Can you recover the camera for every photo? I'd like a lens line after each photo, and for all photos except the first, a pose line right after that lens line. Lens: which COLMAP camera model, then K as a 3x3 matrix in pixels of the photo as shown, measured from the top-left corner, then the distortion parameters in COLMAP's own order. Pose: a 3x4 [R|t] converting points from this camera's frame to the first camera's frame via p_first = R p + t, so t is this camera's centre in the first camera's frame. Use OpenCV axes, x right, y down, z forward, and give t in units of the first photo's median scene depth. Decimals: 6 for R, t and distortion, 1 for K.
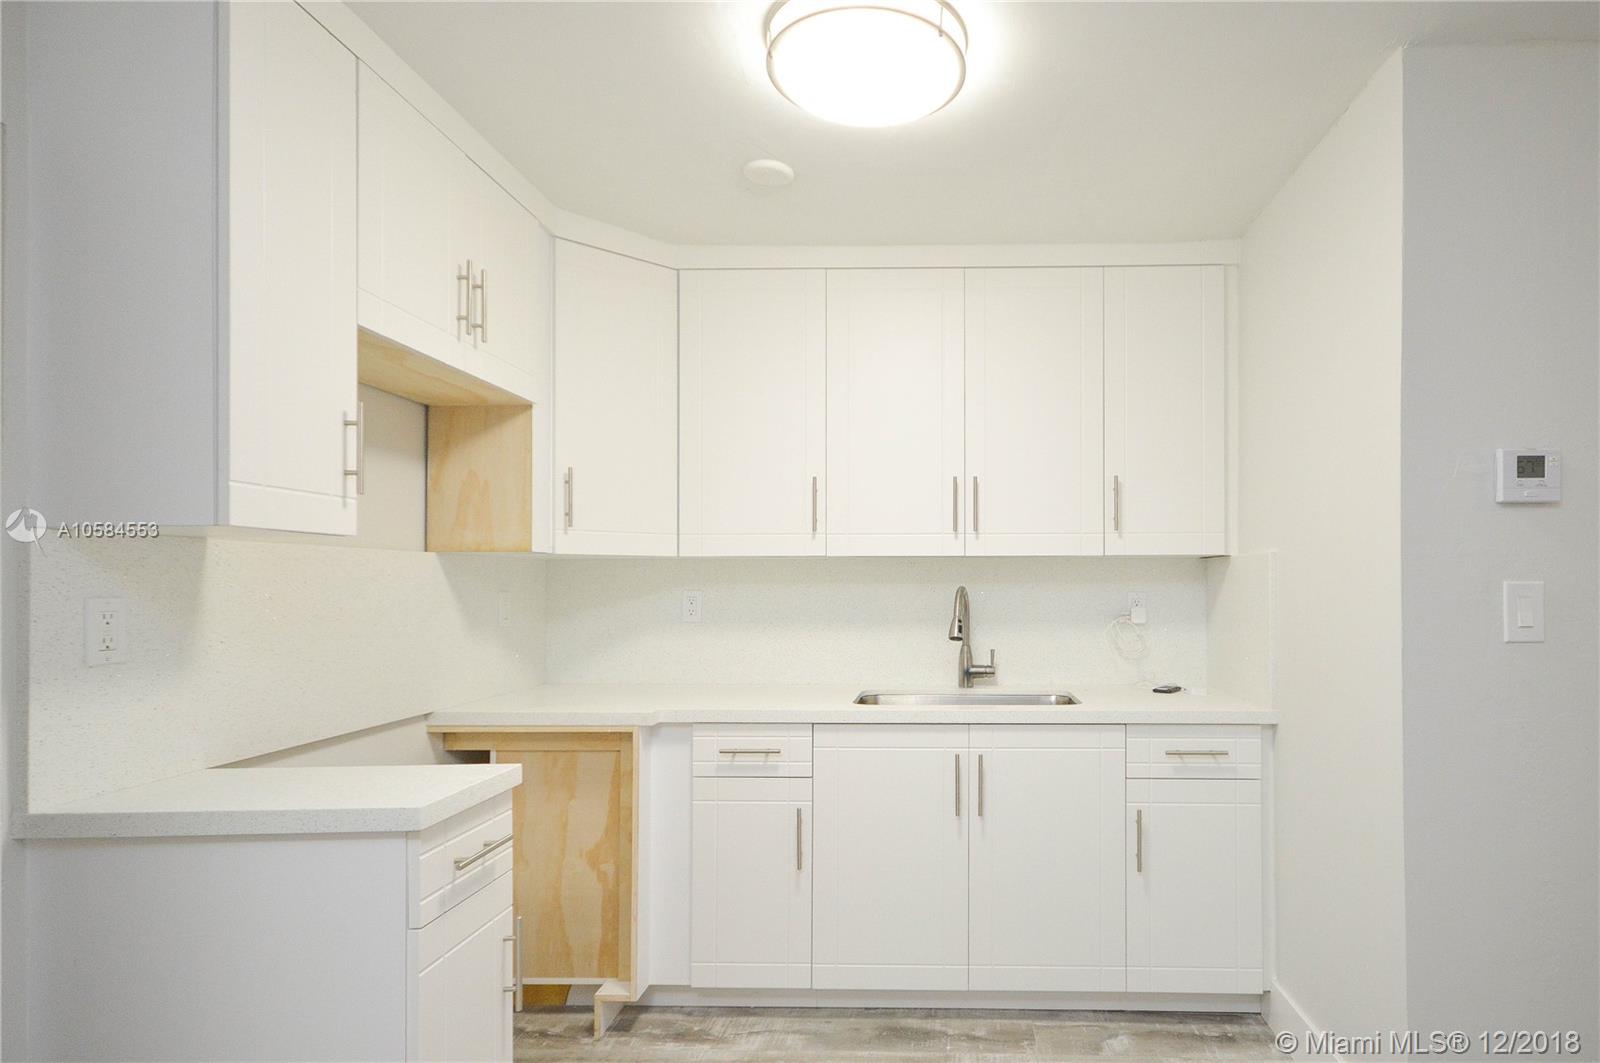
lens RADIAL K [[806.4, 0, 755.6], [0, 806.4, 574.8], [0, 0, 1]] dist [0.011837, 0.001967]
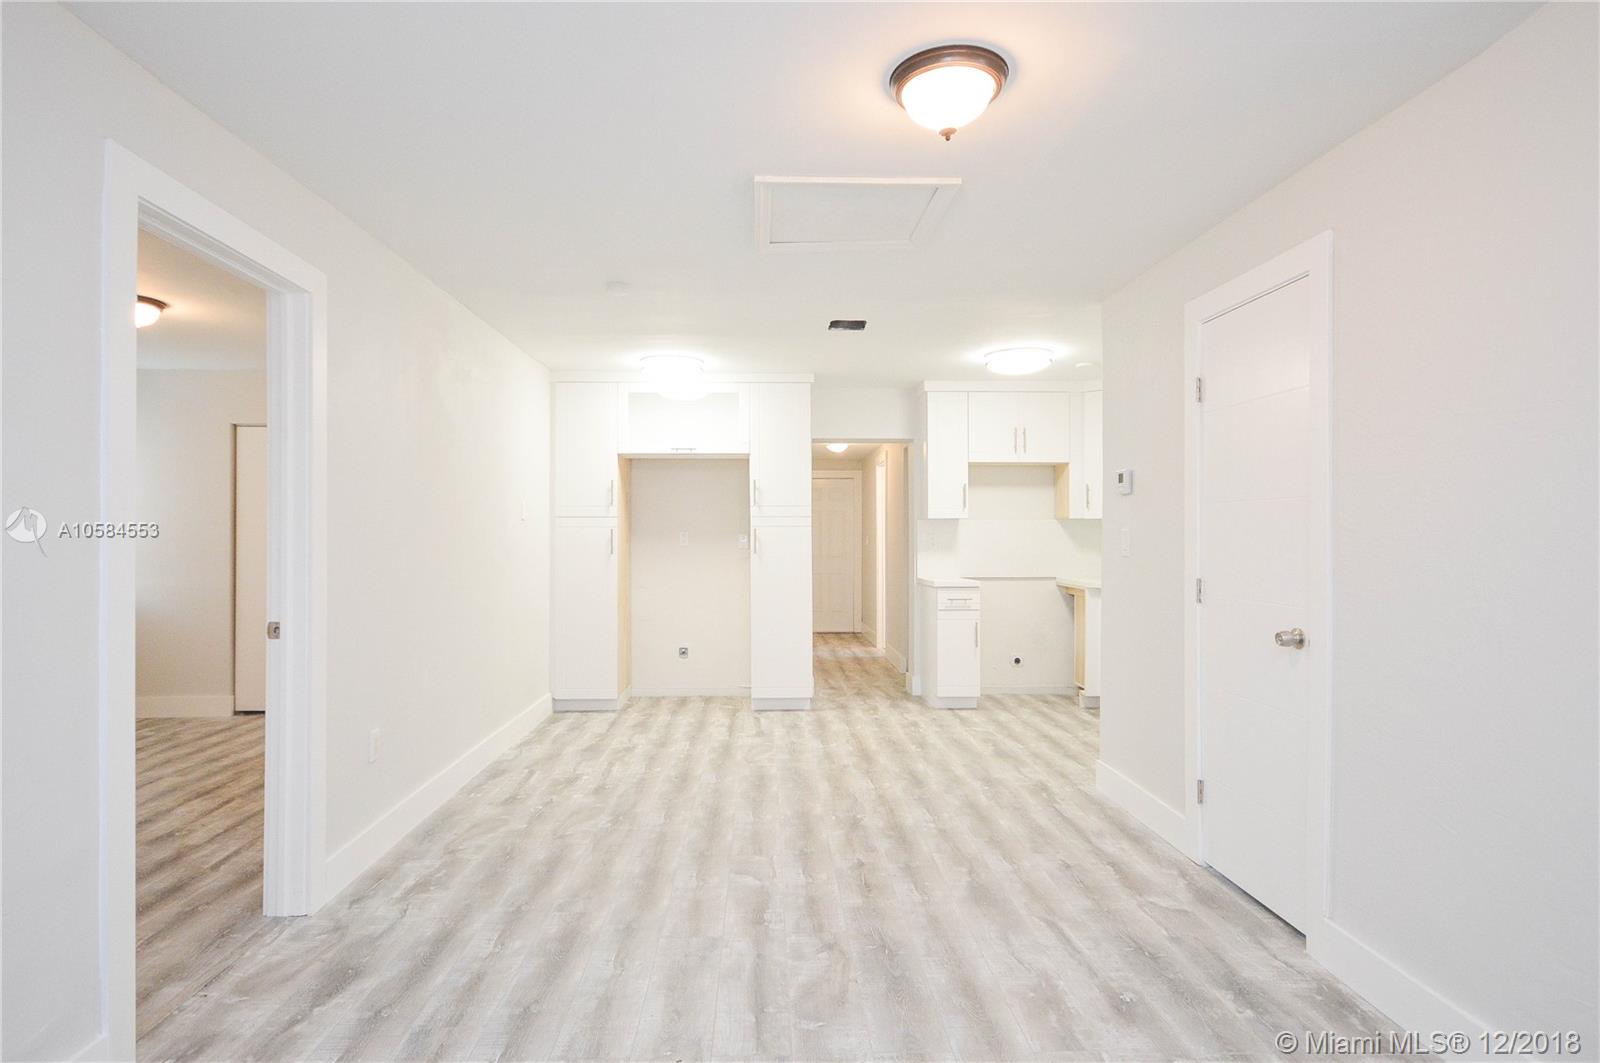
lens RADIAL K [[806.4, 0, 800.9], [0, 806.4, 530.6], [0, 0, 1]] dist [0.011837, 0.001967]
pose [[0.082988, 0.001340, -0.996550, 2.218334], [0.010450, 0.999943, 0.002215, -0.004177], [0.996496, -0.010598, 0.082969, -0.088262]]
